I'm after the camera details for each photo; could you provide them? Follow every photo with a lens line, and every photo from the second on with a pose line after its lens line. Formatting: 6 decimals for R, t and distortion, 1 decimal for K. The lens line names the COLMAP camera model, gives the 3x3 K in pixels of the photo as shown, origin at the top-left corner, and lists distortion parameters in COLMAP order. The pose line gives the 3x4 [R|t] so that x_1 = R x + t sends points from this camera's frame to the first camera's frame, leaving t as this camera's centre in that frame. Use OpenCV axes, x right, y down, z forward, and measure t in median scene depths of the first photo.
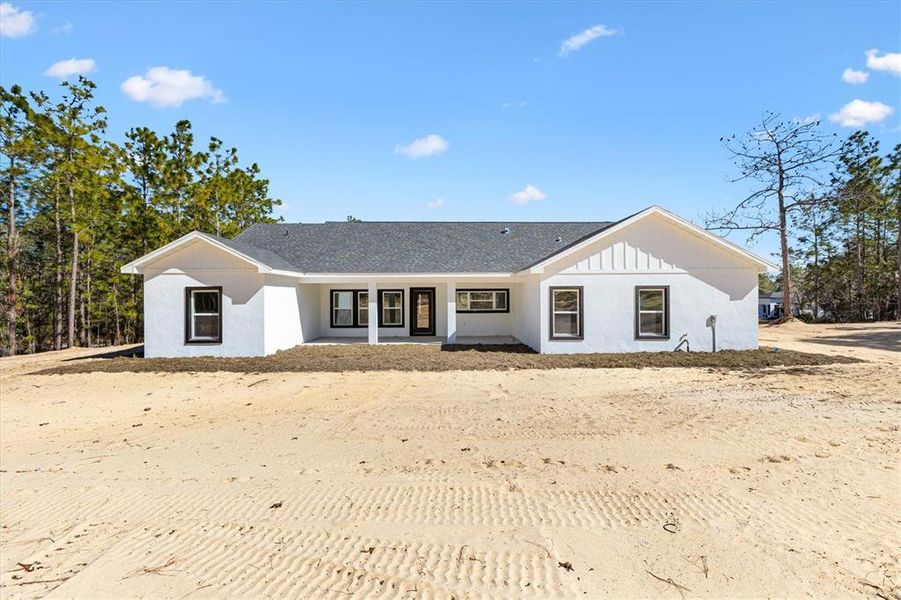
lens RADIAL K [[412.7, 0, 454.9], [0, 412.7, 299.4], [0, 0, 1]] dist [0.008608, -0.000679]
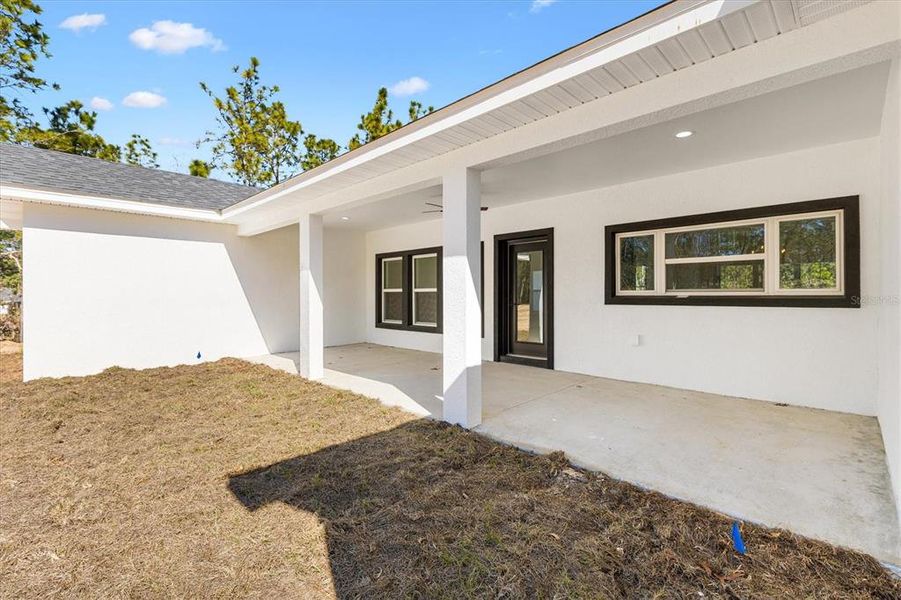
lens RADIAL K [[412.7, 0, 445.1], [0, 412.7, 294.8], [0, 0, 1]] dist [0.008608, -0.000679]
pose [[0.718834, 0.003459, -0.695173, 0.126655], [-0.003085, 0.999994, 0.001785, 0.026041], [0.695175, 0.000862, 0.718840, 0.687969]]
